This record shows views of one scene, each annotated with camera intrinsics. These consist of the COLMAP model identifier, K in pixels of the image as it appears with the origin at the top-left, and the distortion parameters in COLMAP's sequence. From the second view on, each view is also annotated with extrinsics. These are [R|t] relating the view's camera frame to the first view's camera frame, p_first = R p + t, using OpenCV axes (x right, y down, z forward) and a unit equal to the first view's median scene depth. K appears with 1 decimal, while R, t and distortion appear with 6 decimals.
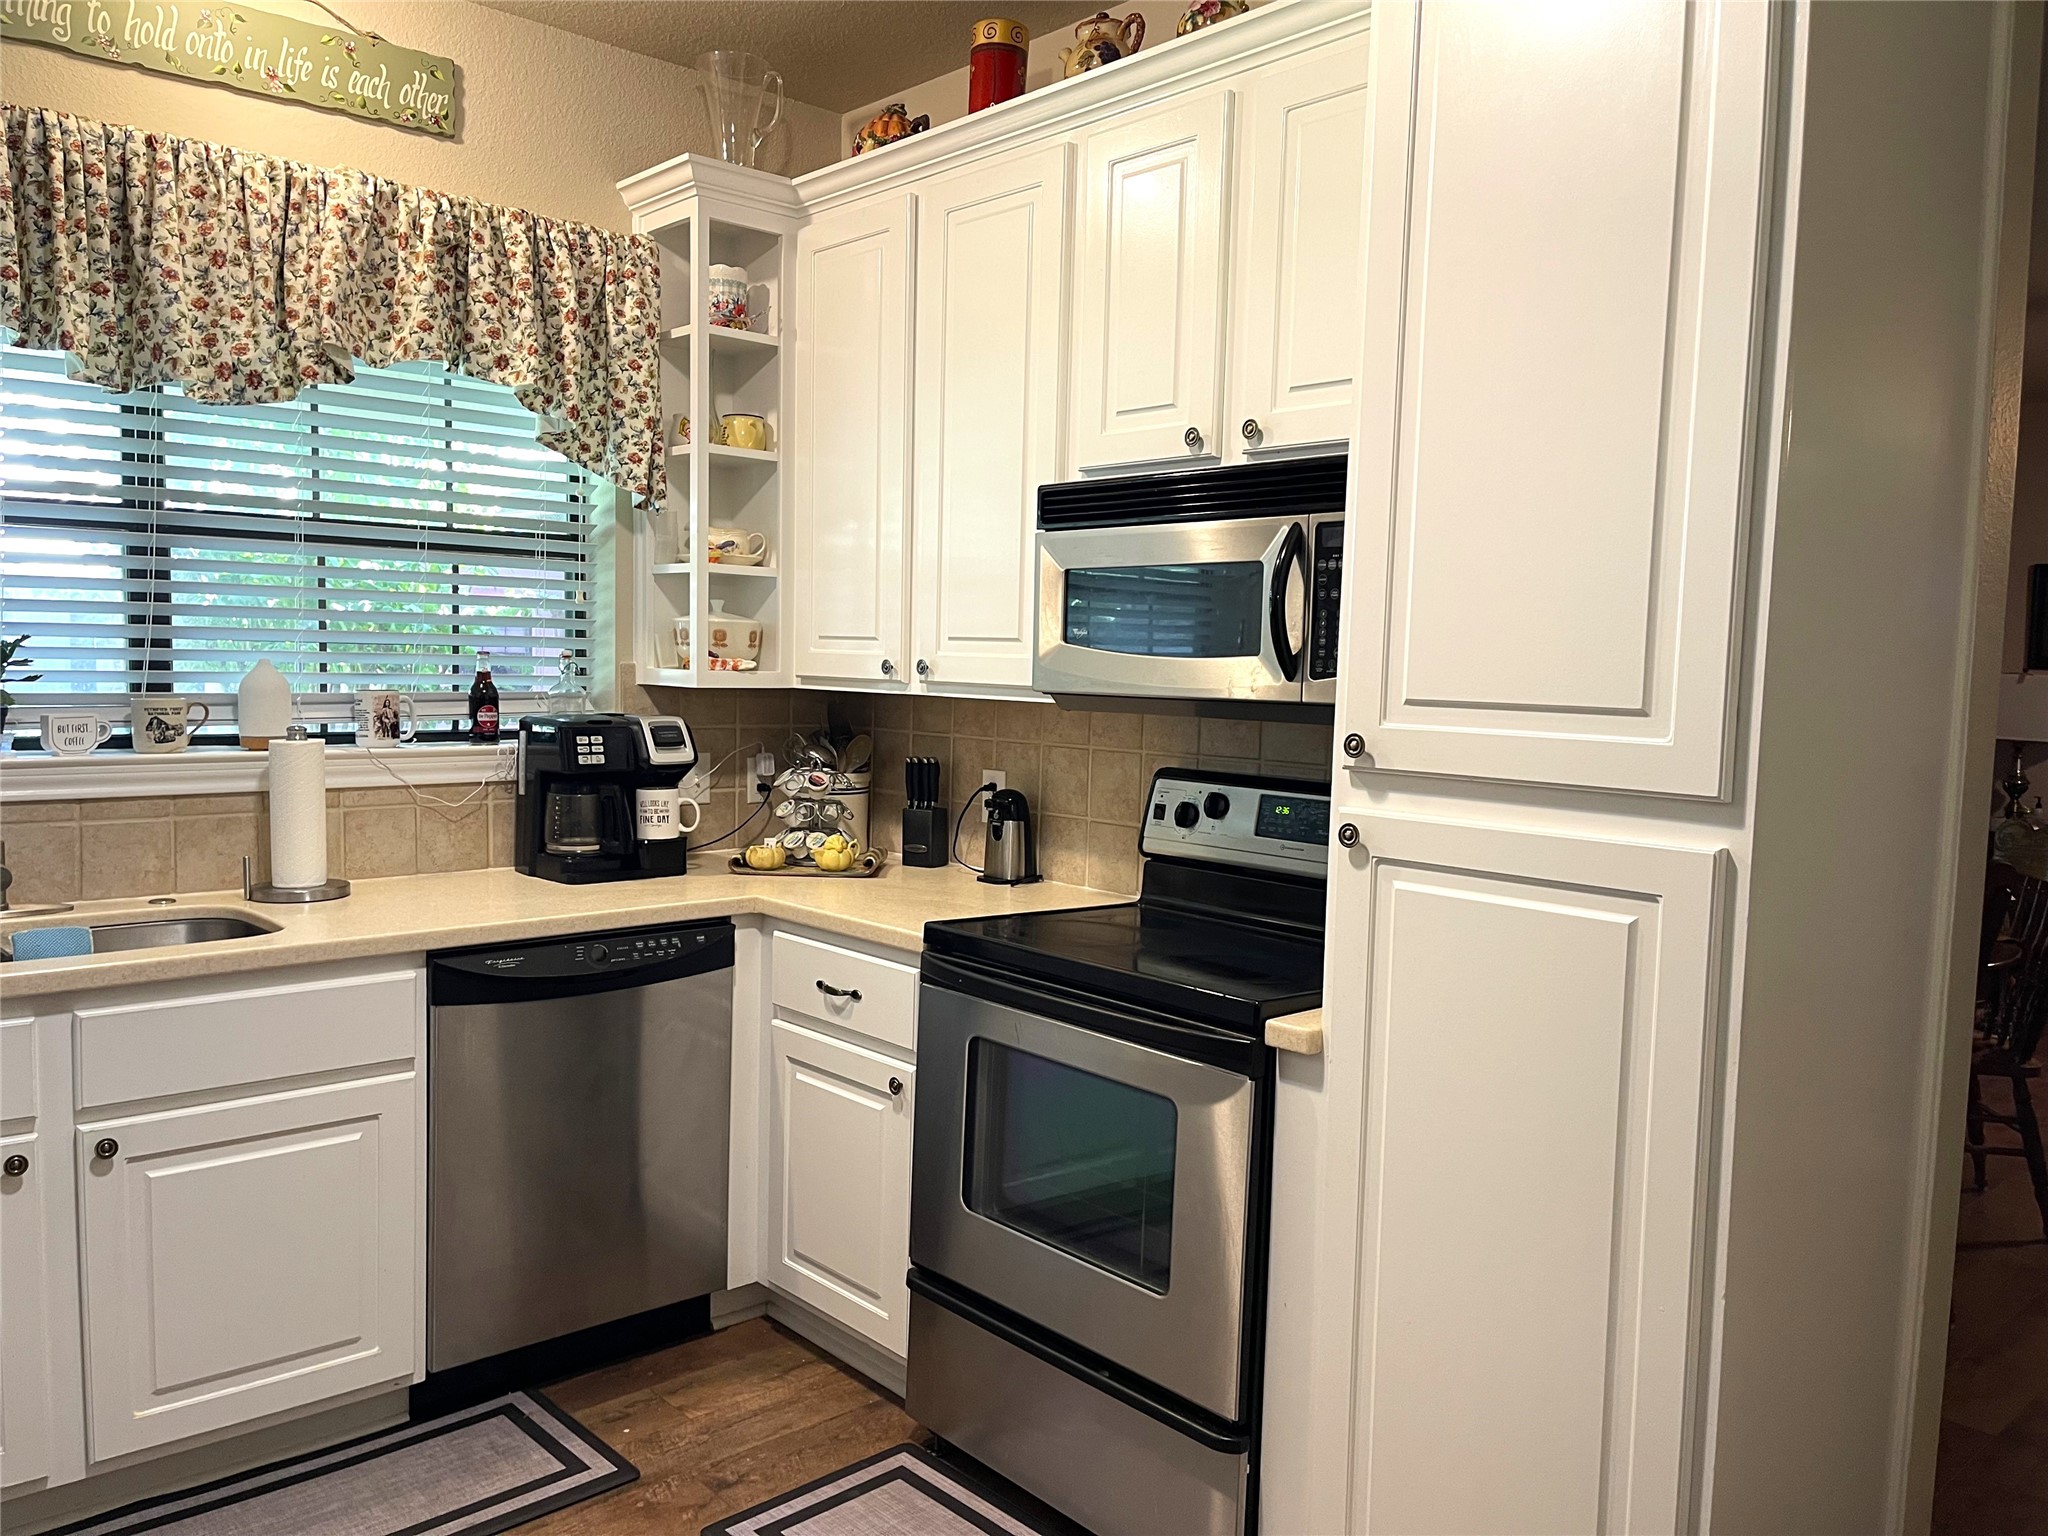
lens RADIAL K [[1540.4, 0, 1030.2], [0, 1540.4, 769.0], [0, 0, 1]] dist [0.073241, -0.093773]
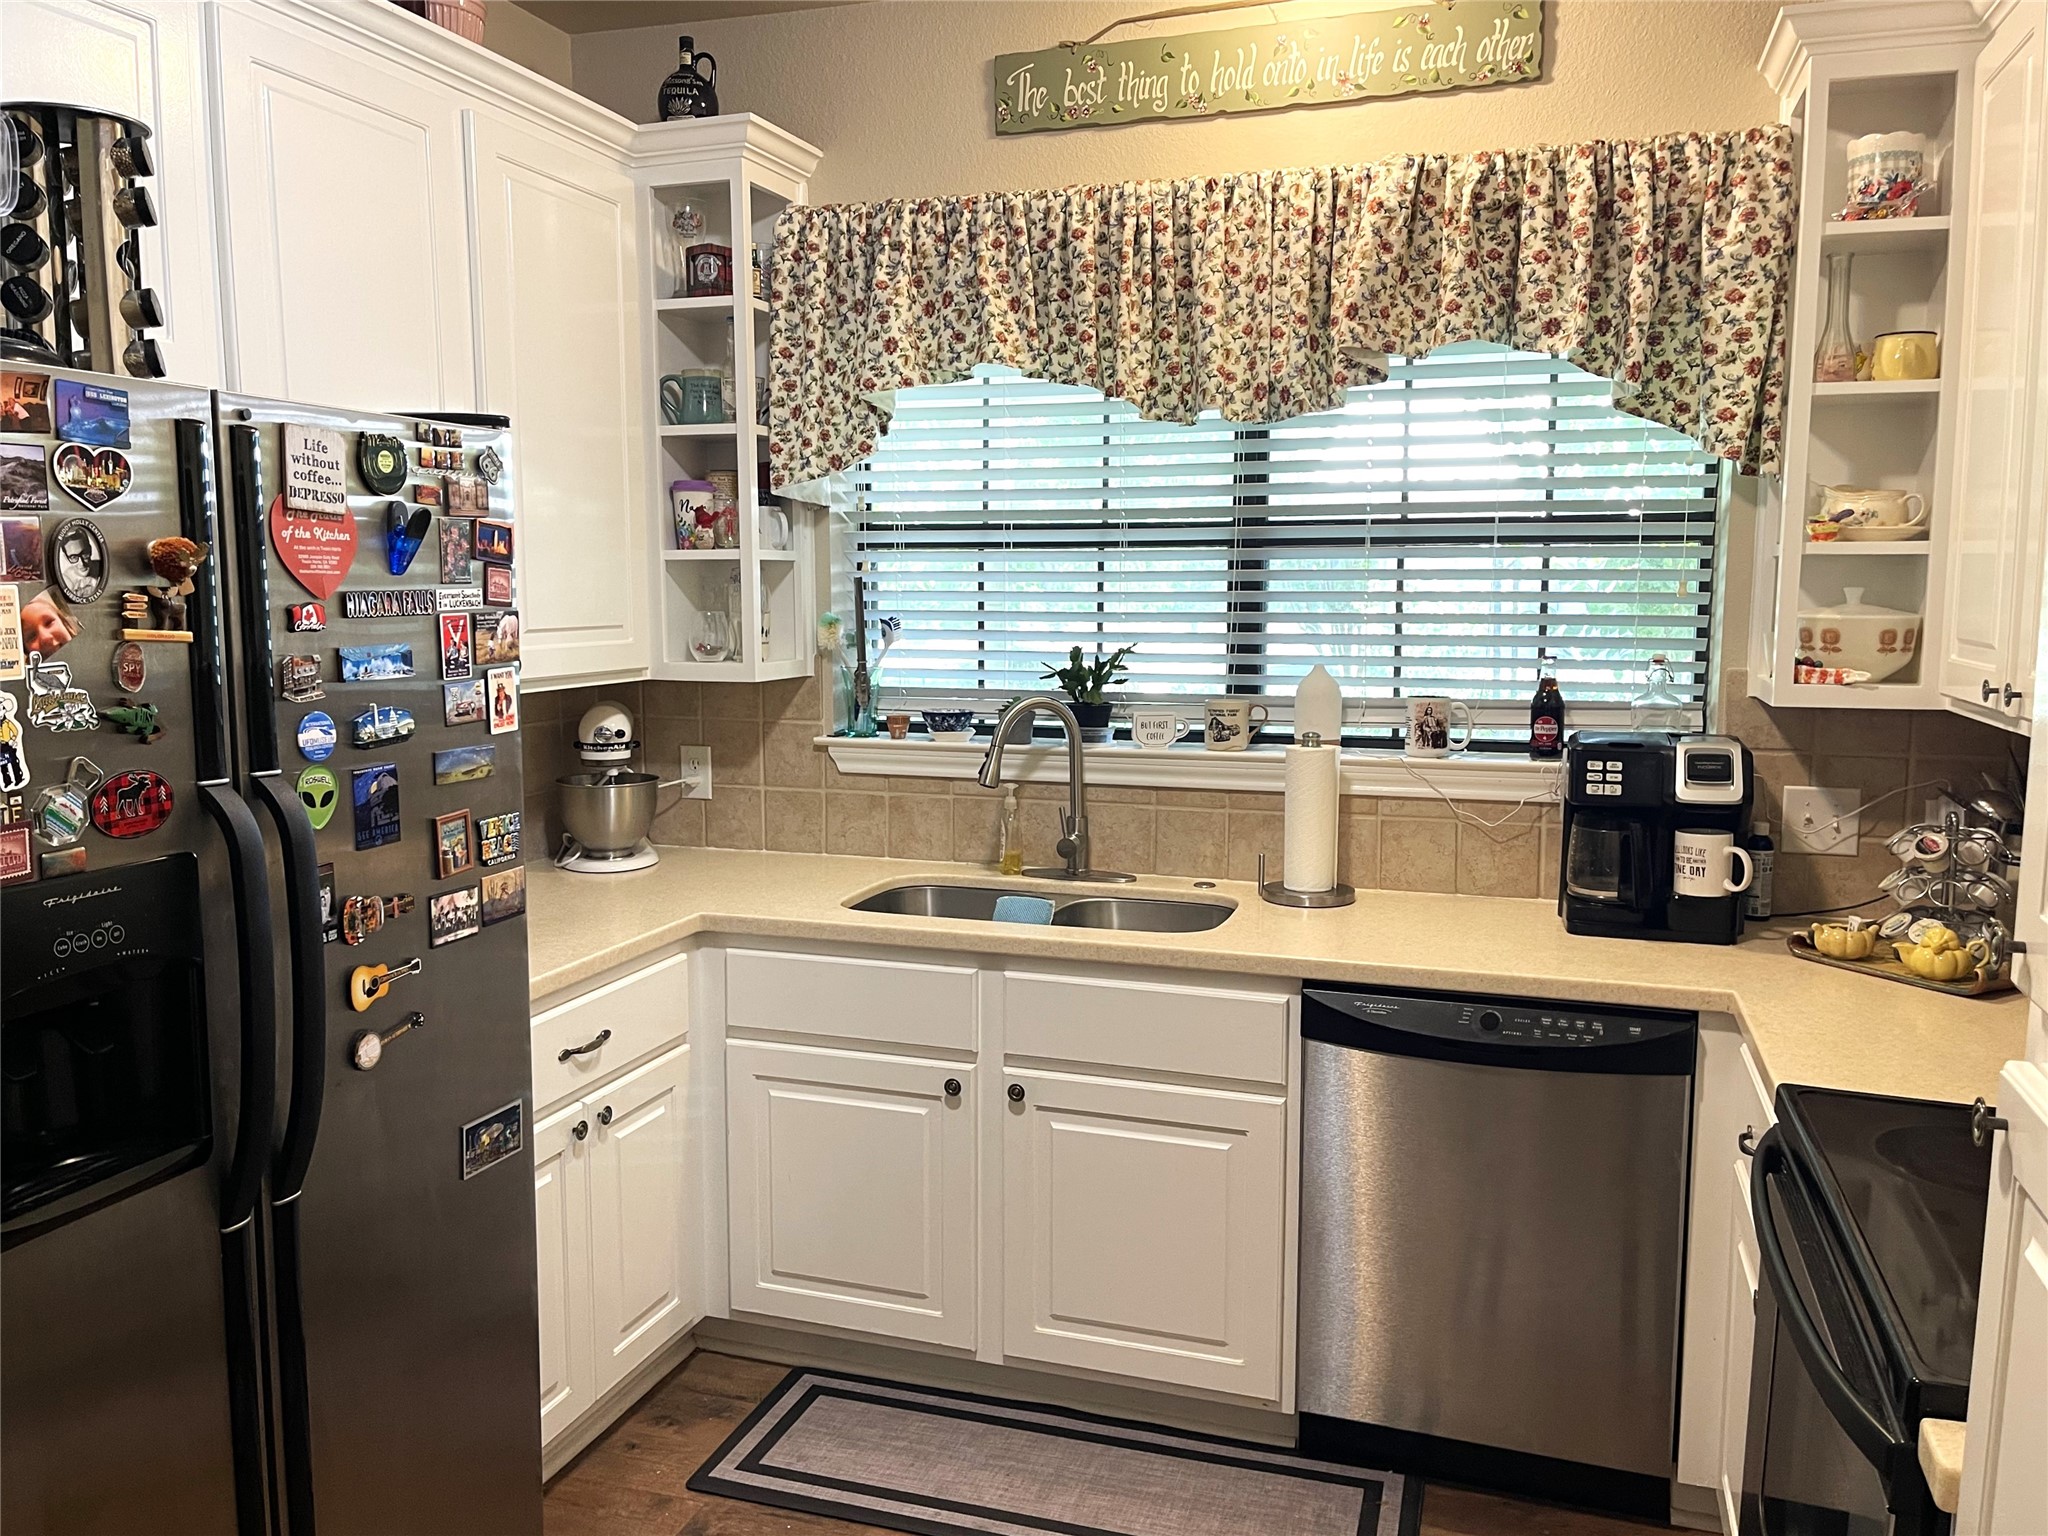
lens RADIAL K [[1540.4, 0, 1036.7], [0, 1540.4, 771.1], [0, 0, 1]] dist [0.073241, -0.093773]
pose [[0.497421, 0.081585, -0.863664, 0.297479], [-0.056950, 0.996491, 0.061332, -0.051491], [0.865638, 0.018678, 0.500322, 0.324334]]
